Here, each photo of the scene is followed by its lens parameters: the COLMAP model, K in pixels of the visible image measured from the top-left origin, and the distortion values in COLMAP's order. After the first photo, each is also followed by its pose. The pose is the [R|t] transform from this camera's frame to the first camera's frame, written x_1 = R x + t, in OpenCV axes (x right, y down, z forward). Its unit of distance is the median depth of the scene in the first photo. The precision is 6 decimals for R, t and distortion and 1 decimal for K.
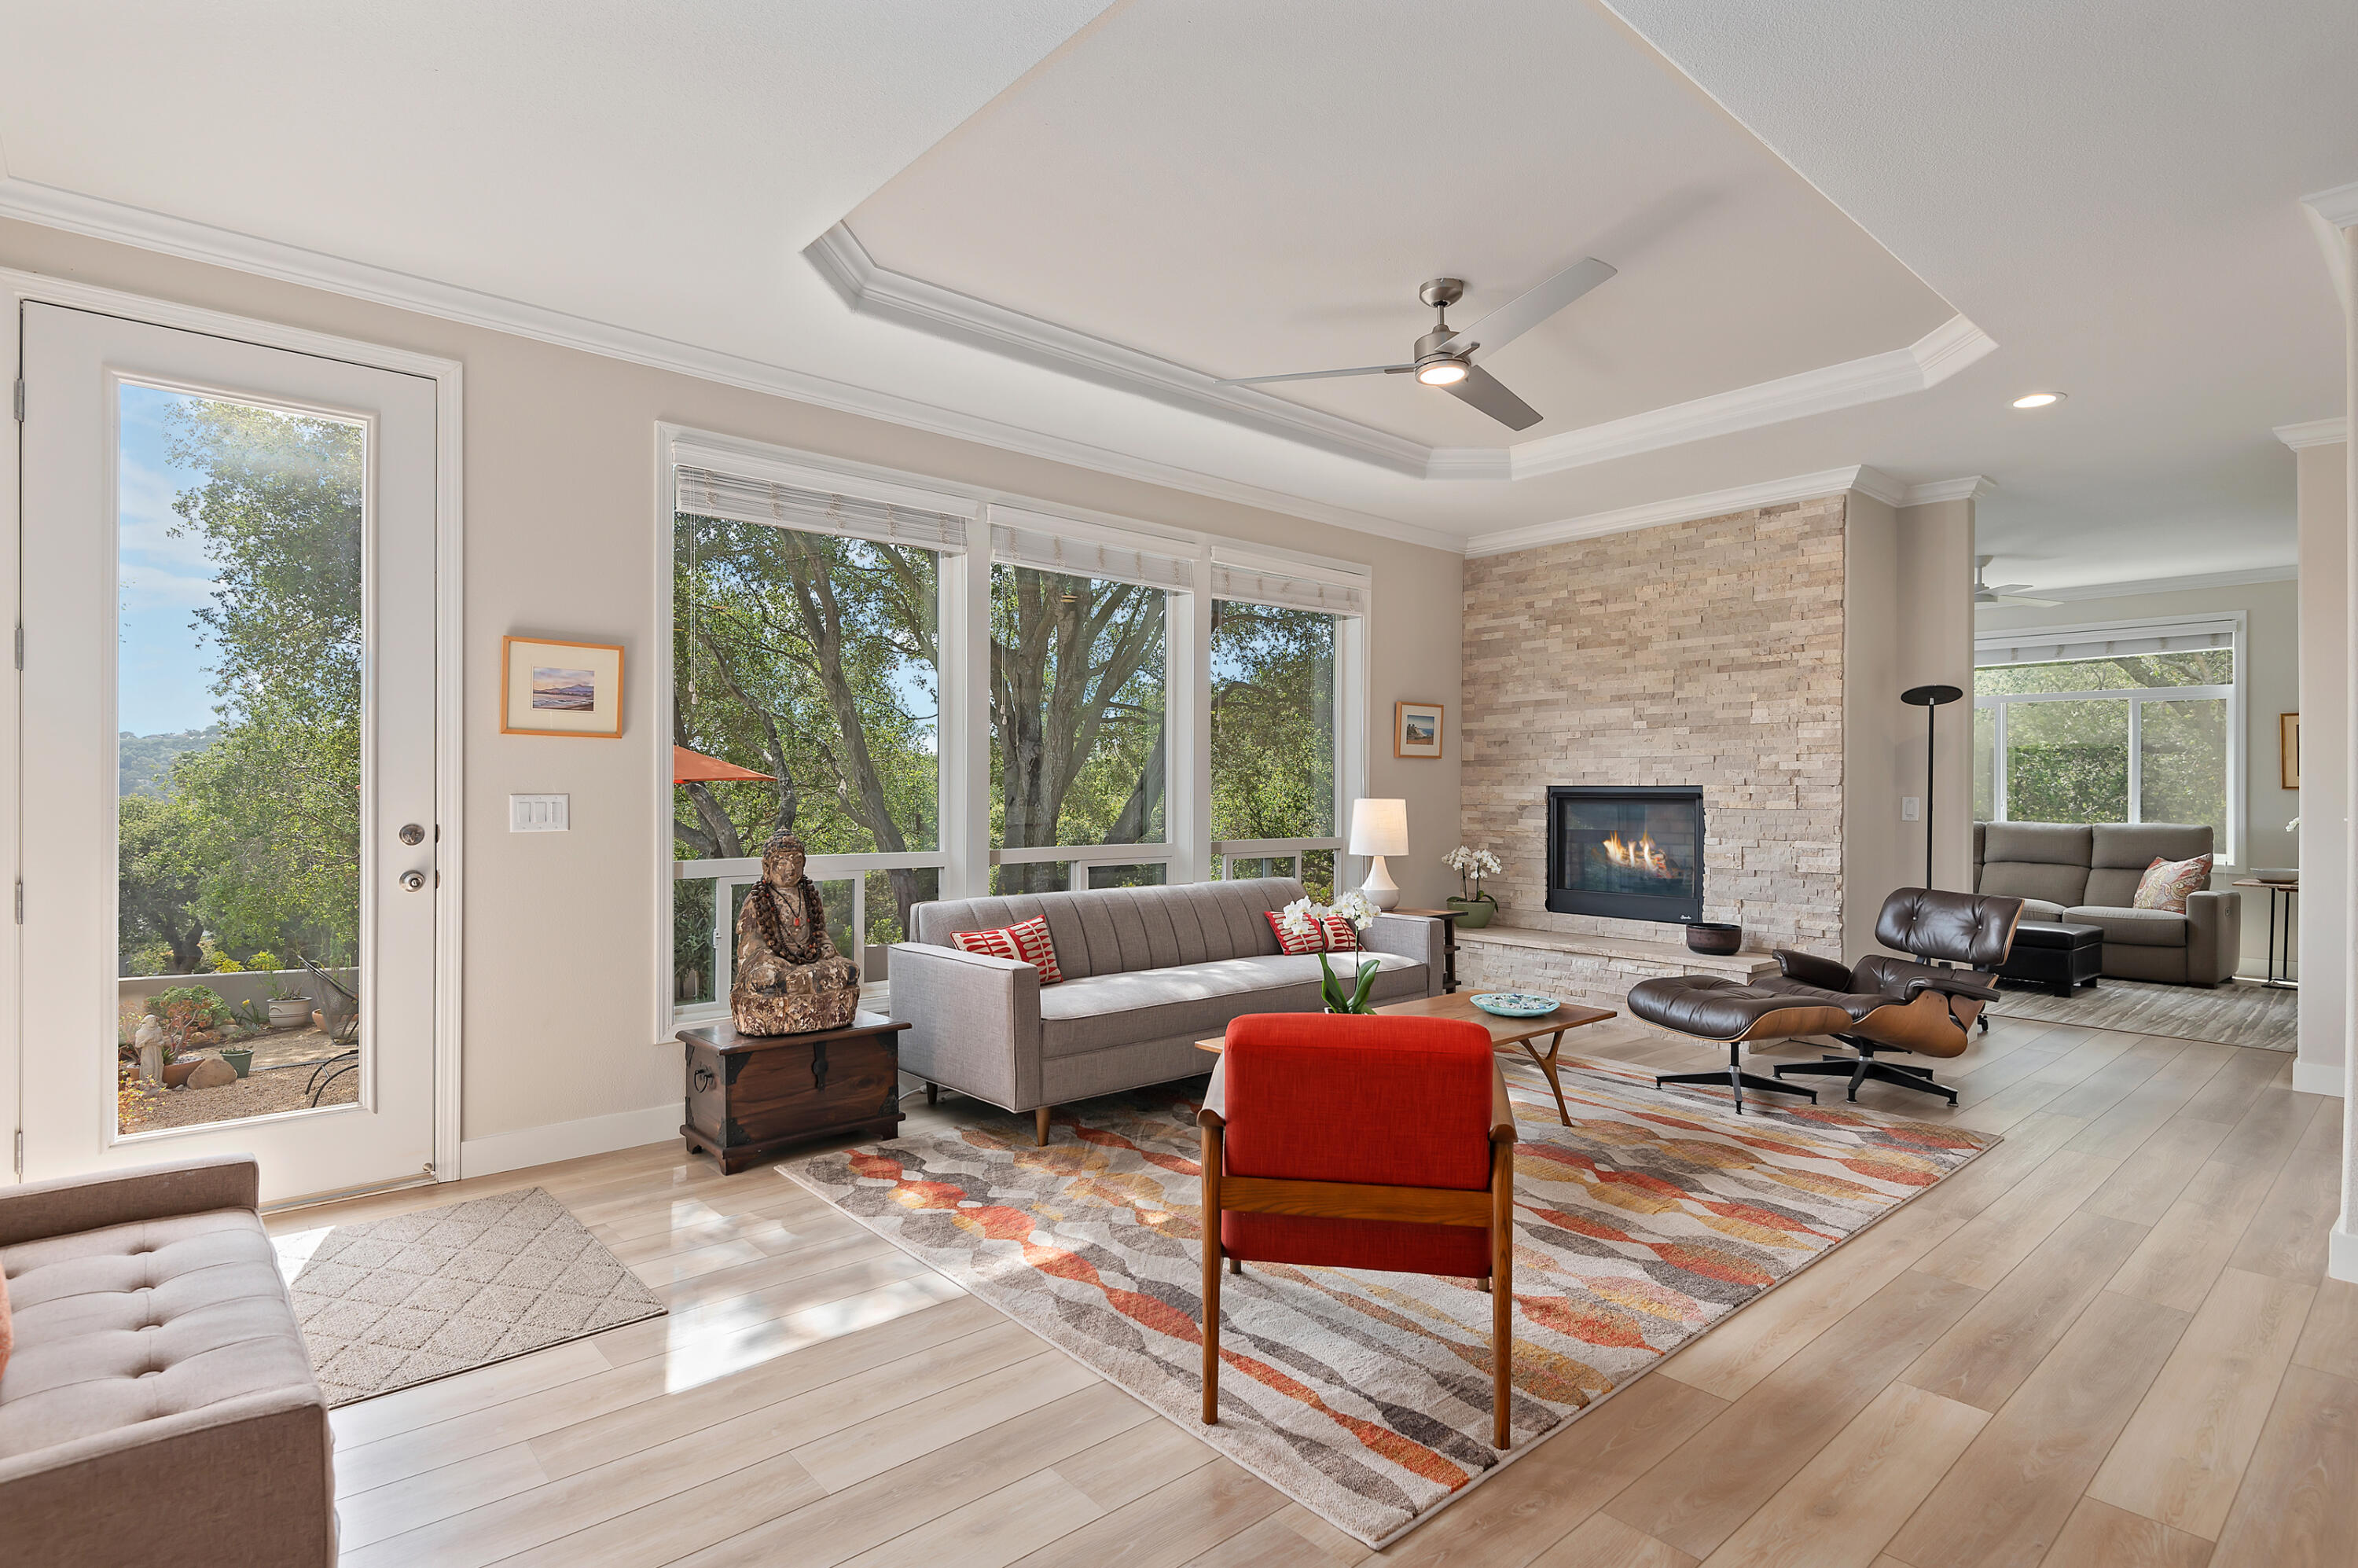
lens RADIAL K [[1171.6, 0, 1165.2], [0, 1171.6, 790.4], [0, 0, 1]] dist [0.014179, -0.012085]
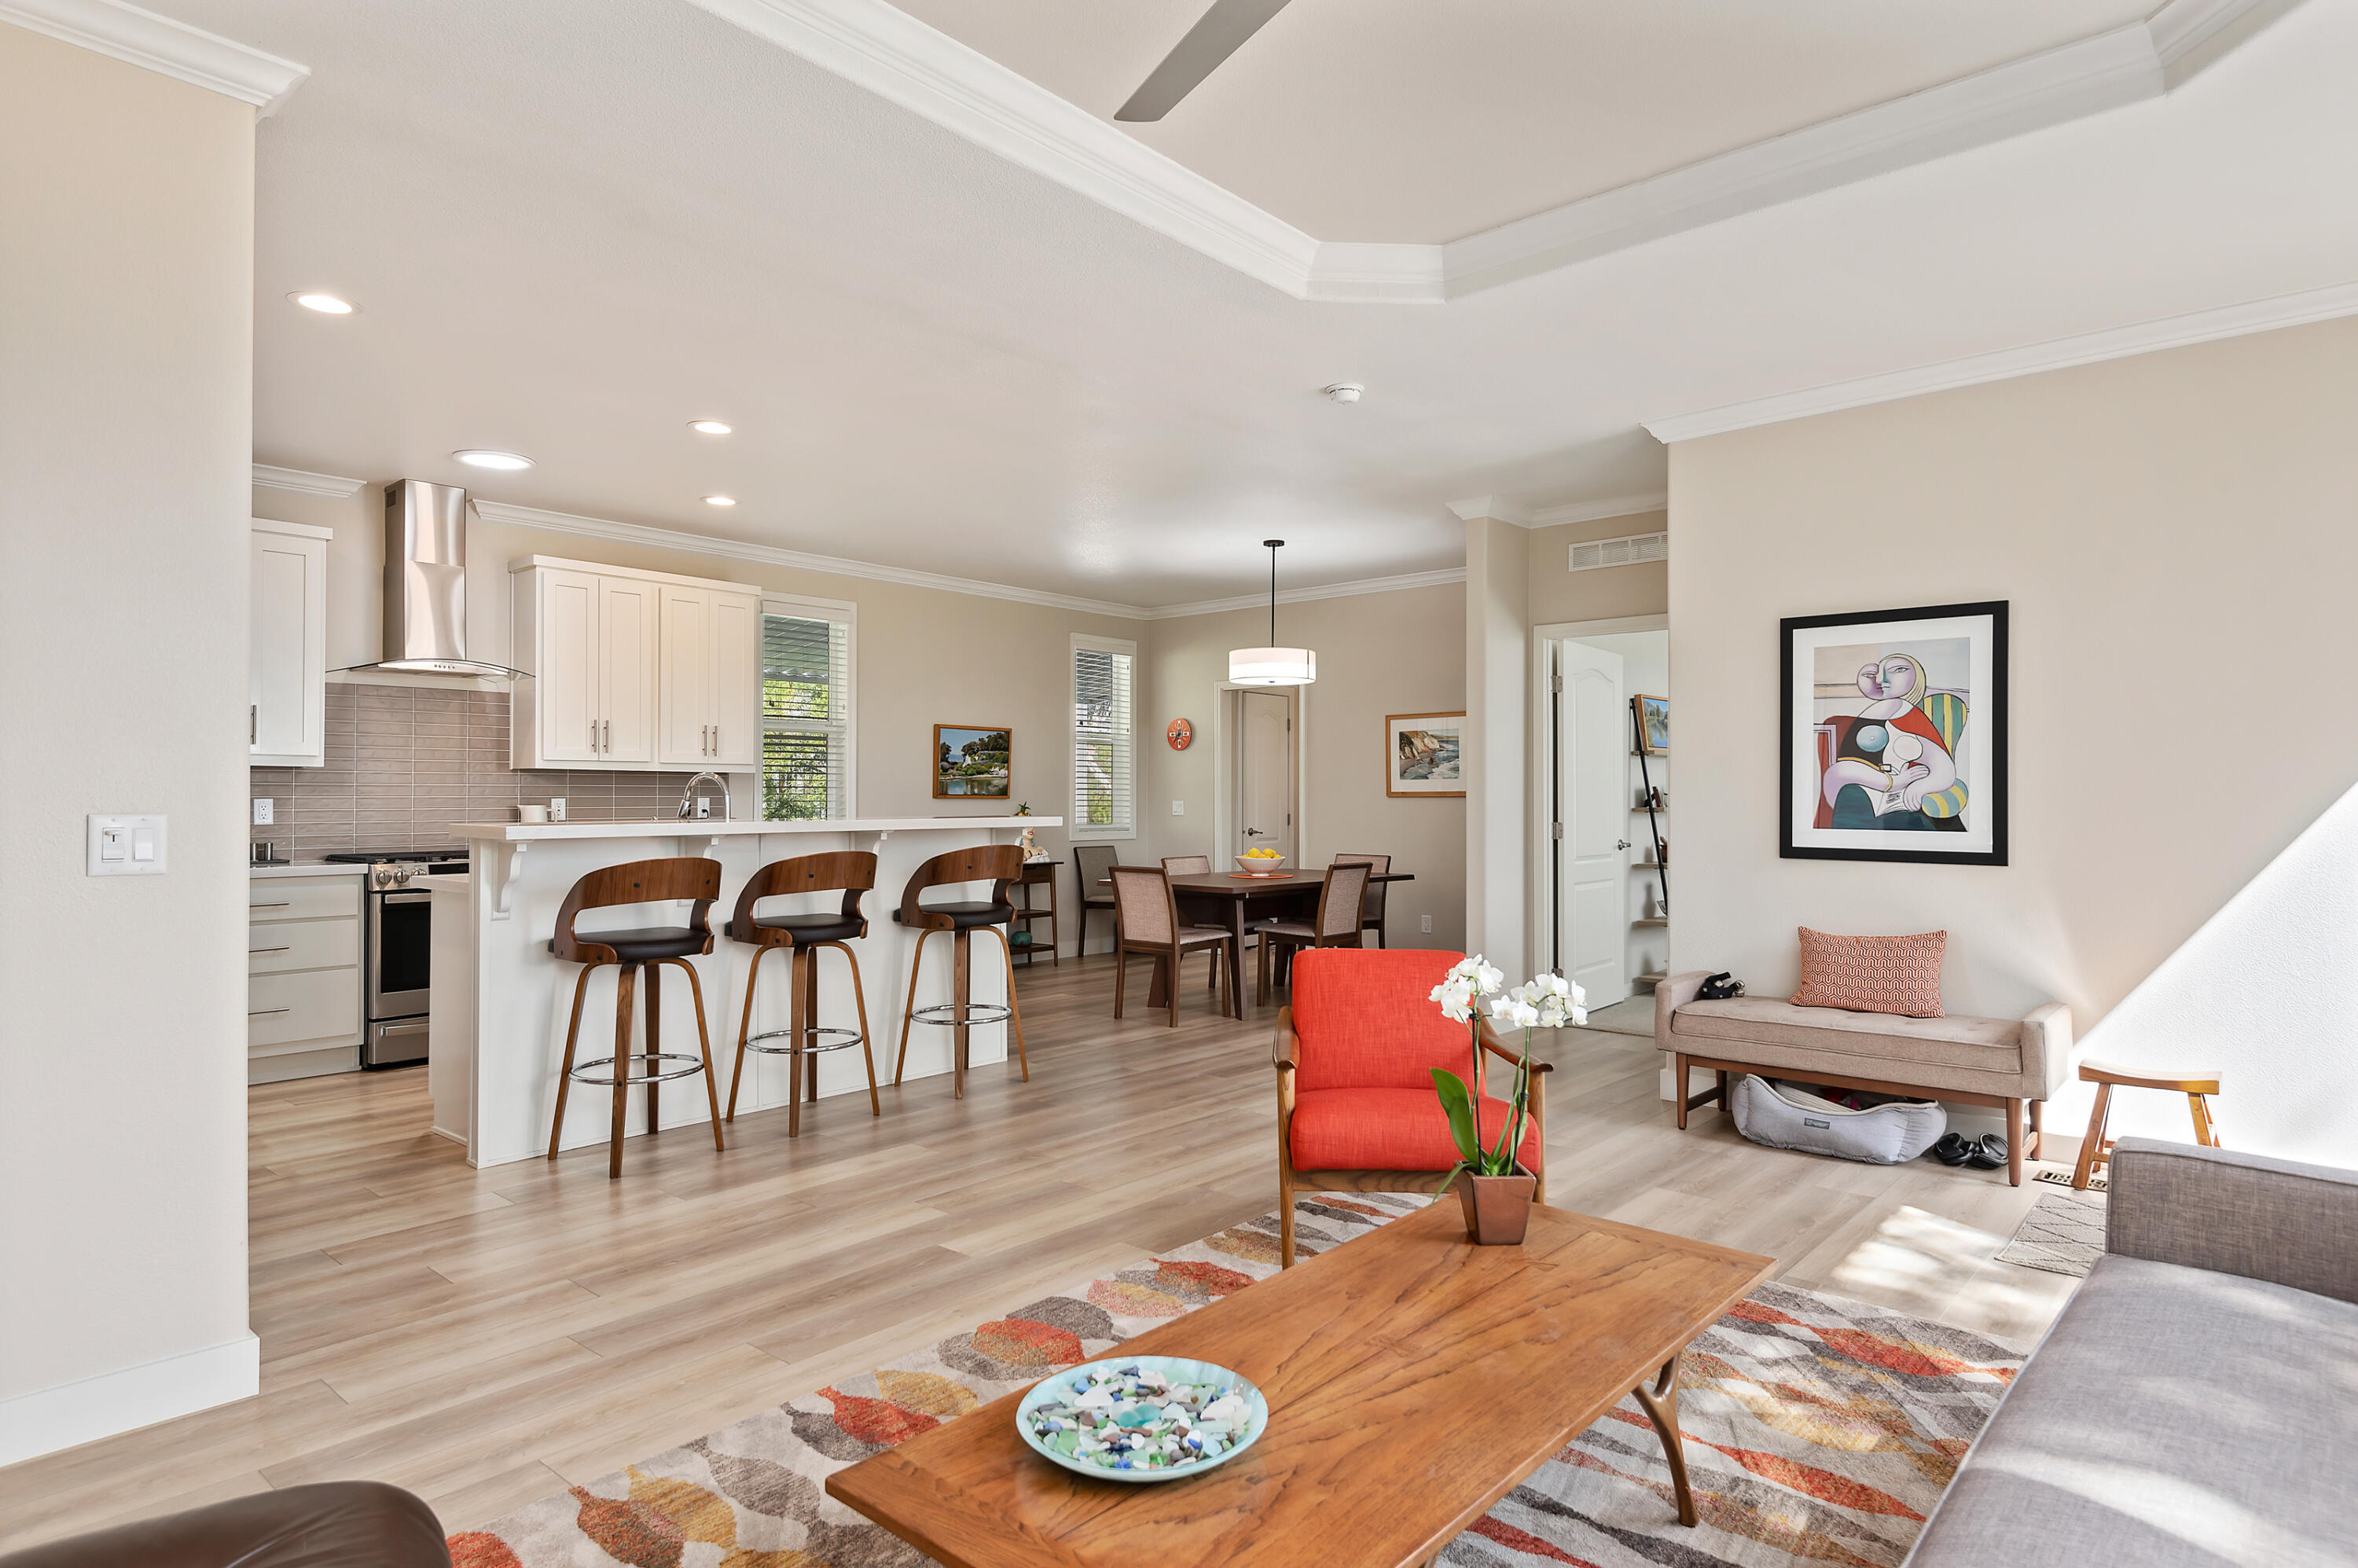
lens RADIAL K [[1301.6, 0, 1195.5], [0, 1301.6, 784.3], [0, 0, 1]] dist [0.017340, -0.003440]
pose [[-0.989757, -0.006759, -0.142601, 0.252853], [-0.005650, 0.999951, -0.008177, -0.000775], [0.142649, -0.007288, -0.989746, 1.034262]]
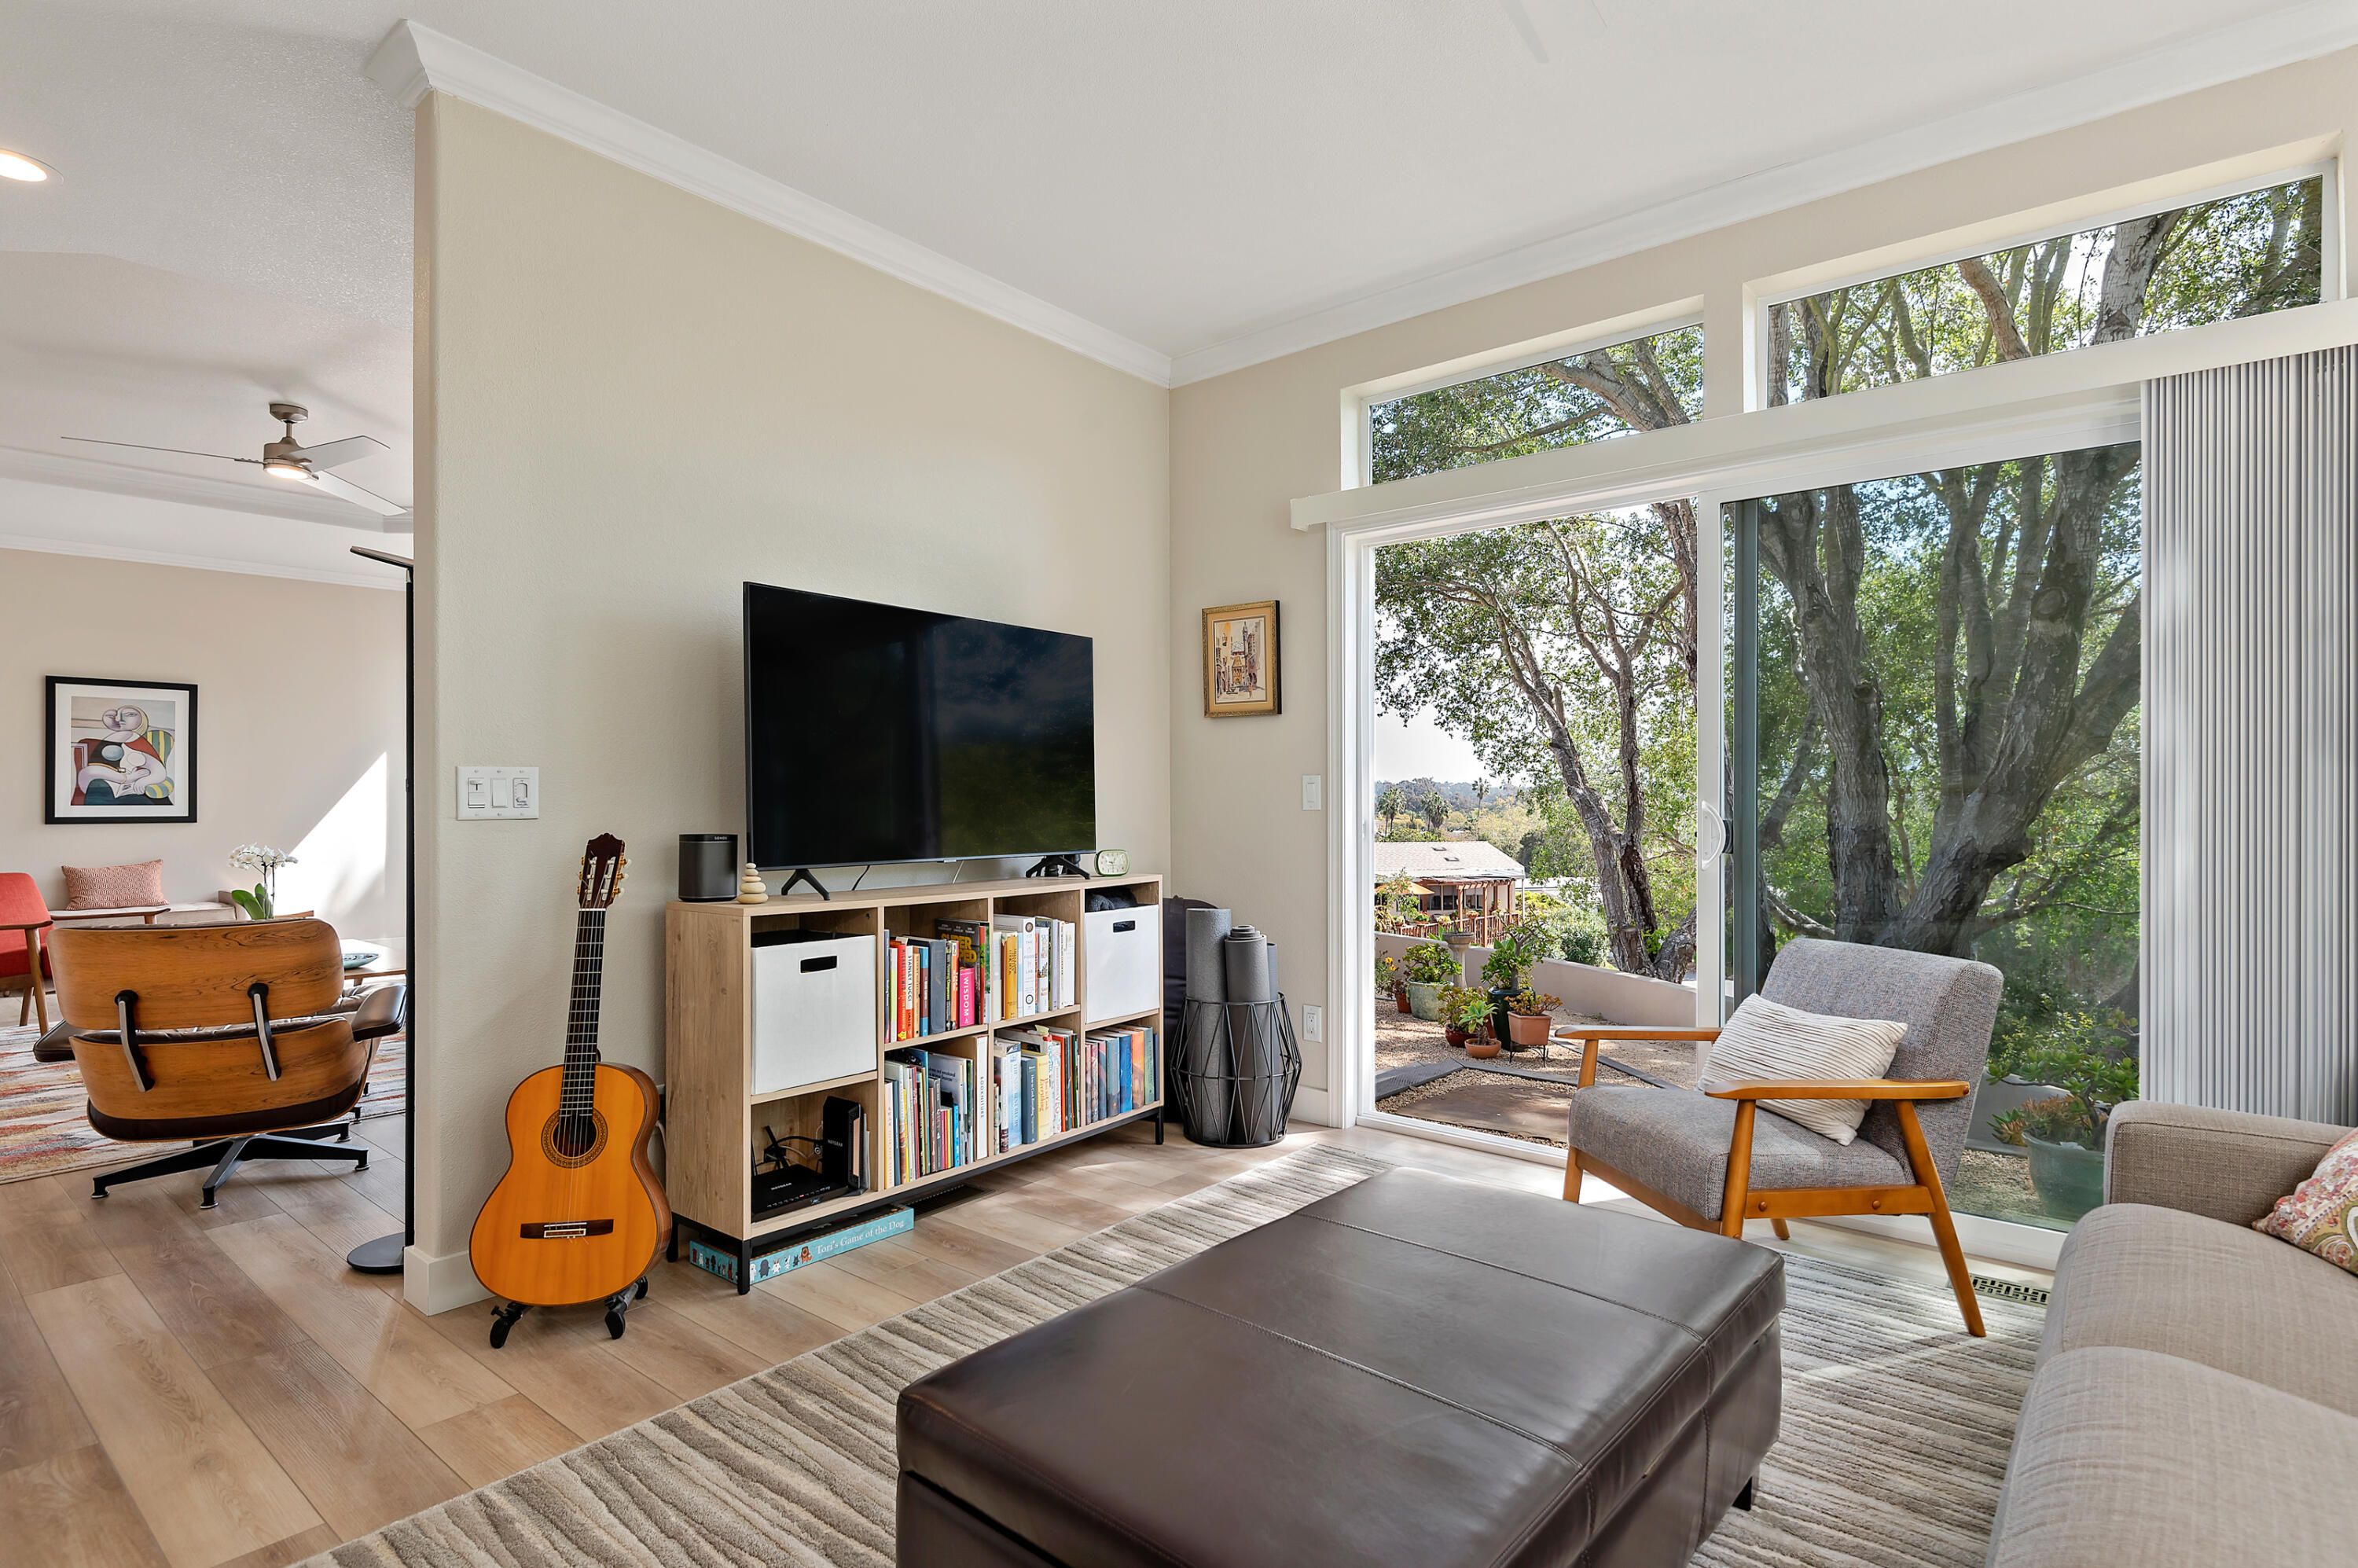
lens RADIAL K [[1171.6, 0, 1174.4], [0, 1171.6, 795.1], [0, 0, 1]] dist [0.014179, -0.012085]
pose [[0.152296, -0.006273, -0.988315, 1.188412], [0.002609, 0.999979, -0.005945, 0.018630], [0.988332, -0.001673, 0.152309, 1.236435]]
